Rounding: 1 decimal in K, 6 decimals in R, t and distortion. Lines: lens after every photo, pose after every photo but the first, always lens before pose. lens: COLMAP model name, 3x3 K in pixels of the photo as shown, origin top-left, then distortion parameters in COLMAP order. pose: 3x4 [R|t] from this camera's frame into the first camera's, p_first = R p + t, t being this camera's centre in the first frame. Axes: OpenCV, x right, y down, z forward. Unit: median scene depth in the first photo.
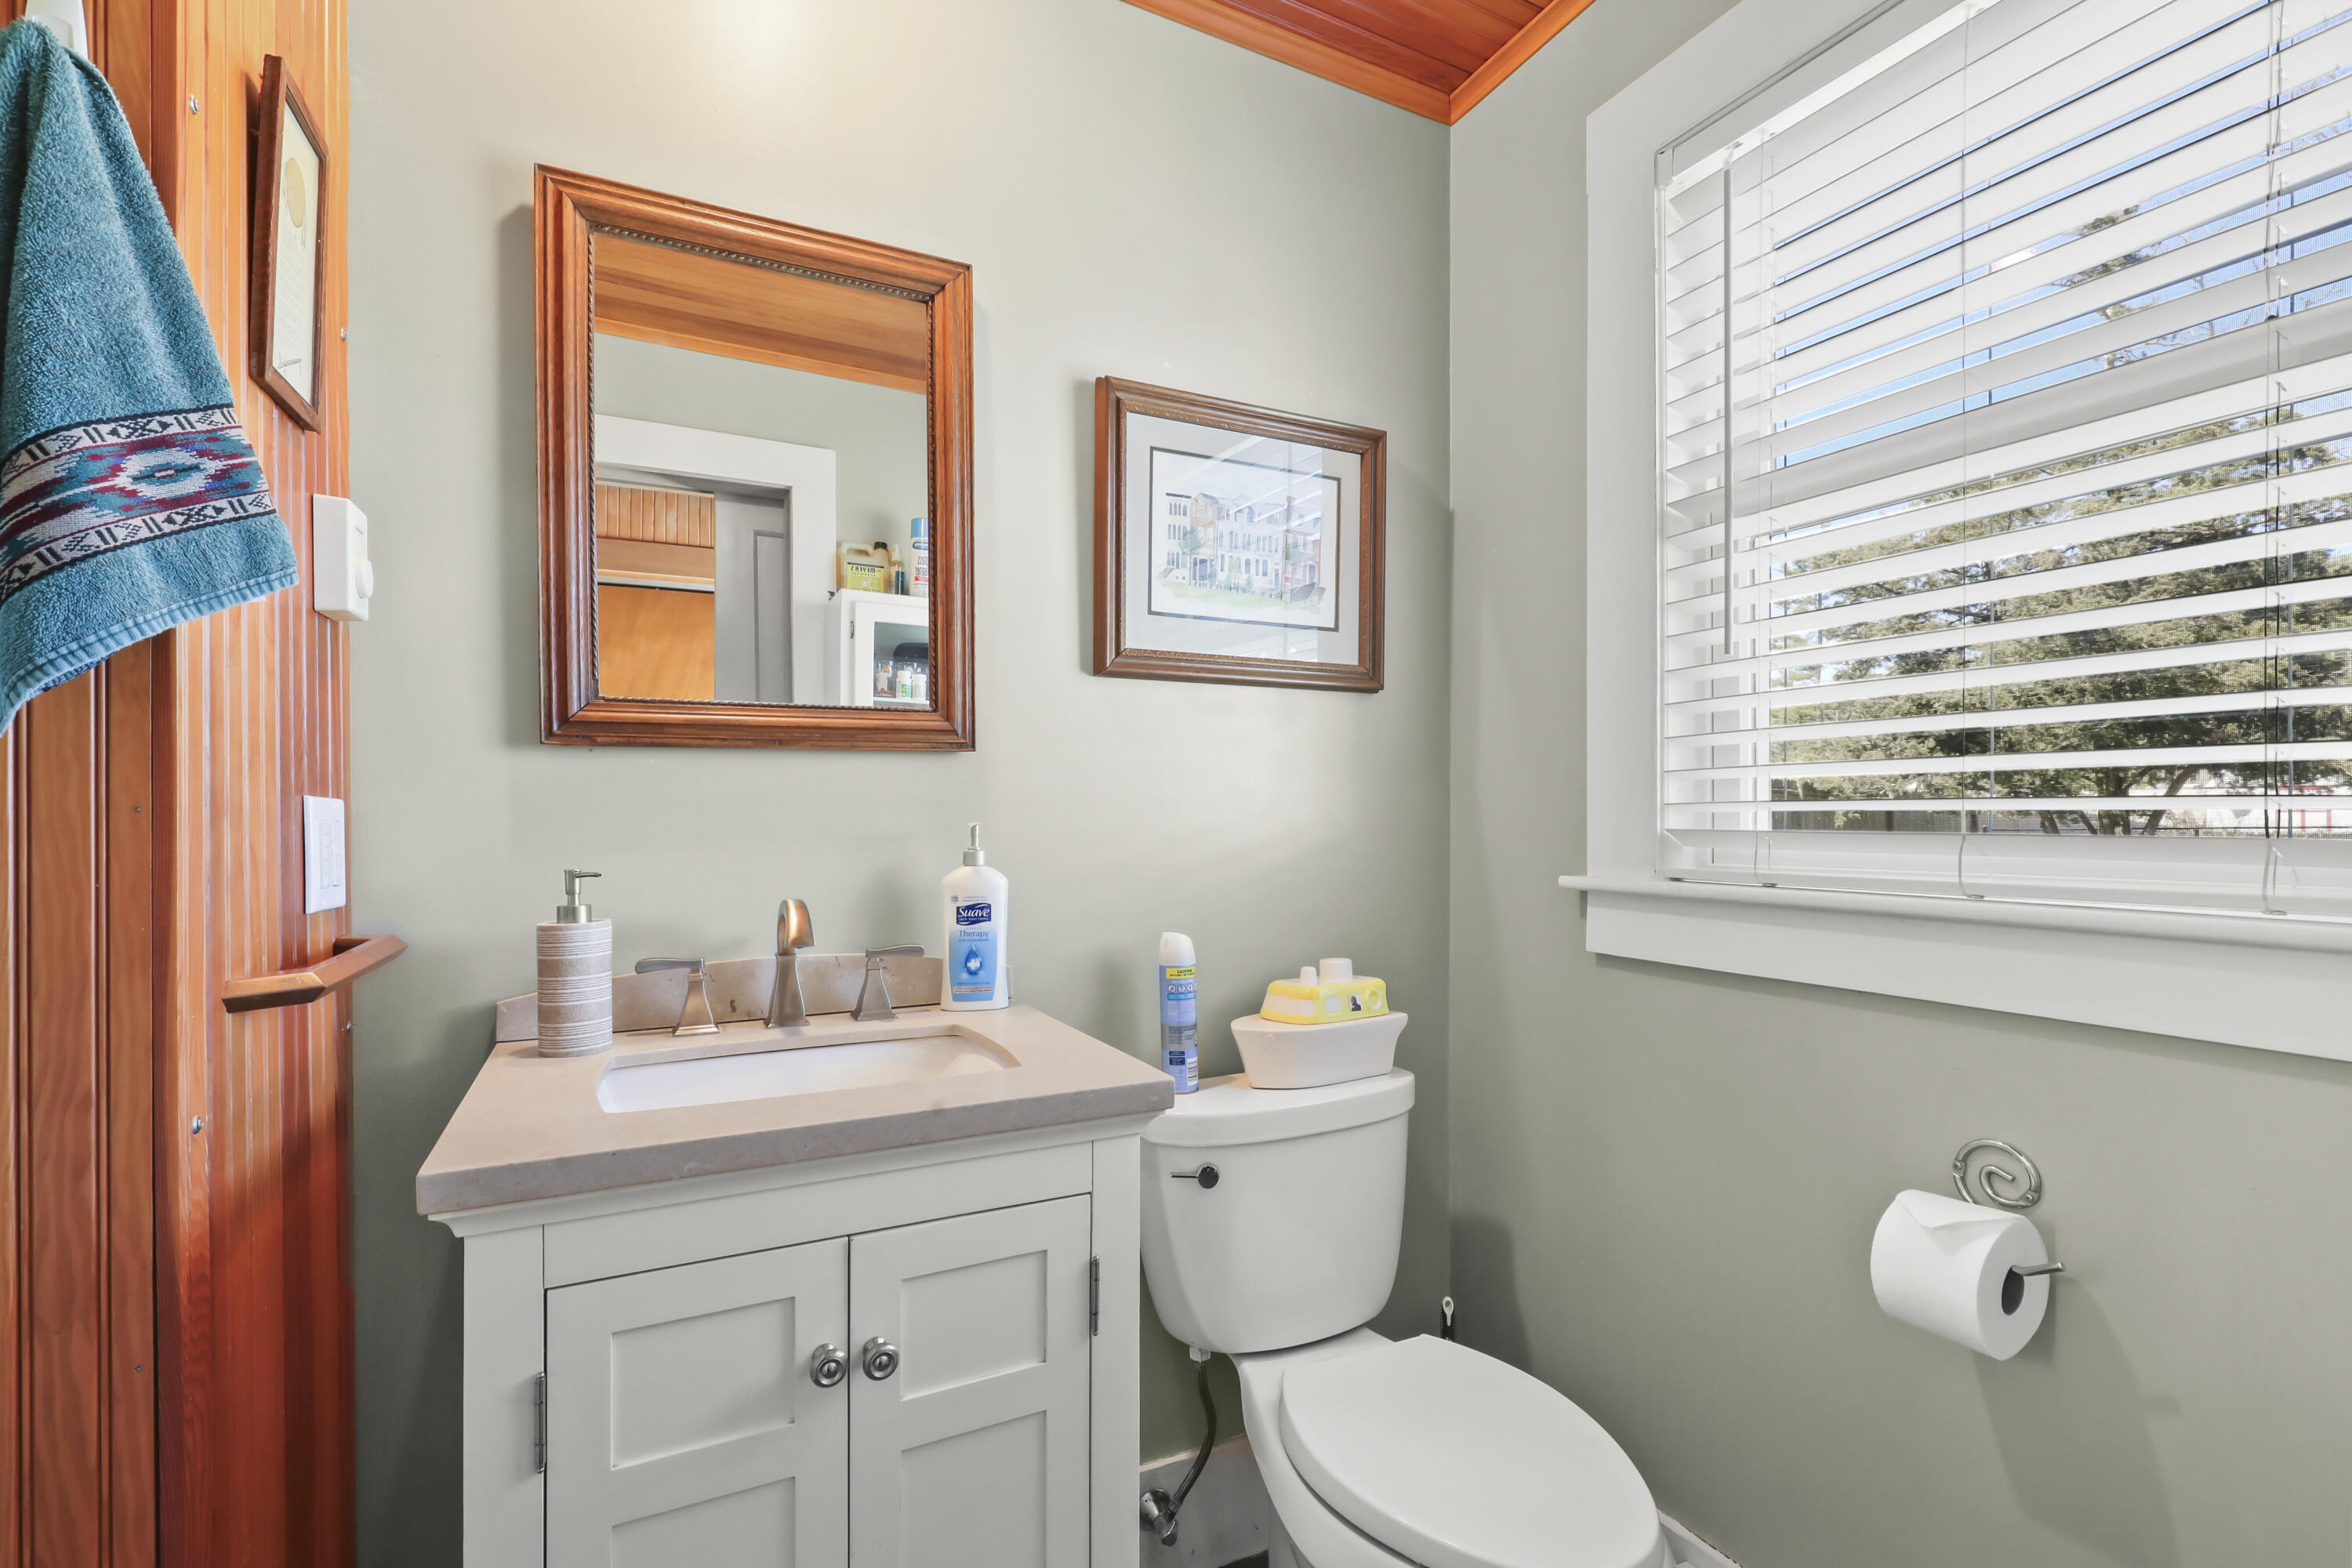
lens RADIAL K [[1065.7, 0, 1189.4], [0, 1065.7, 768.9], [0, 0, 1]] dist [0.000374, -0.000392]
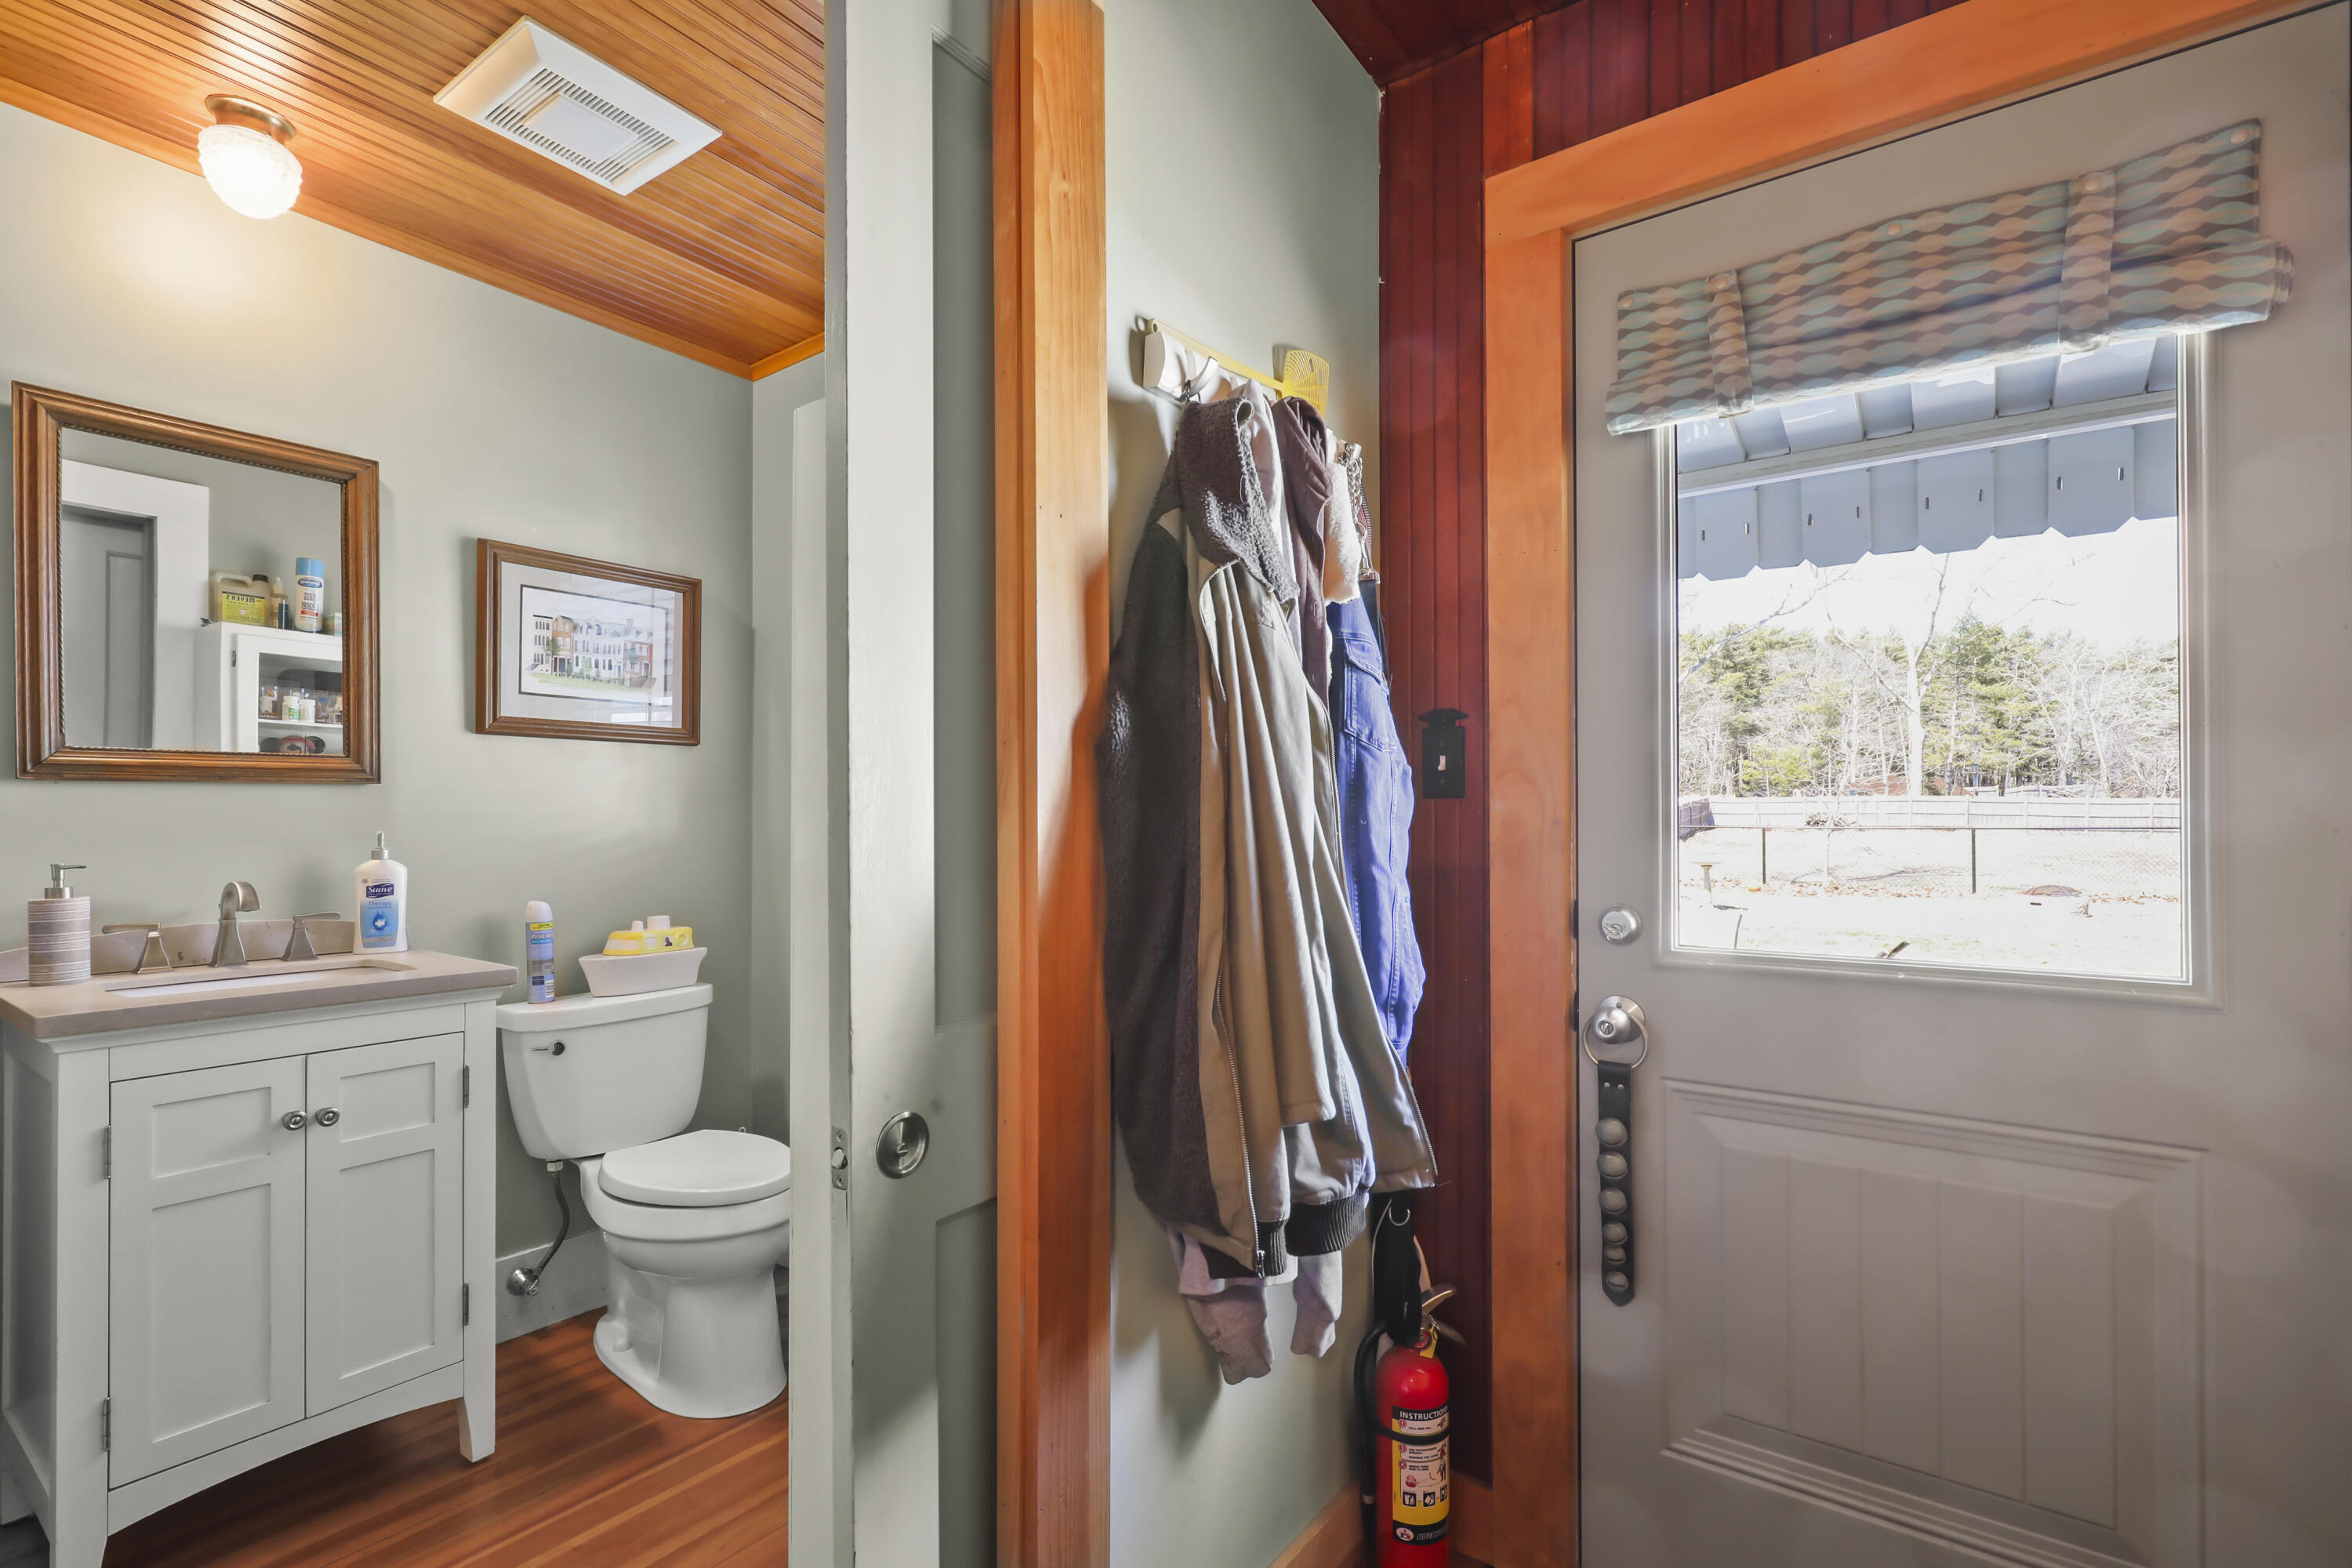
lens RADIAL K [[1065.7, 0, 1181.8], [0, 1065.7, 807.4], [0, 0, 1]] dist [0.000374, -0.000392]
pose [[0.892258, 0.006544, 0.451479, 0.123367], [-0.021712, 0.999360, 0.028425, -0.048219], [-0.451004, -0.035165, 0.891829, -0.813432]]
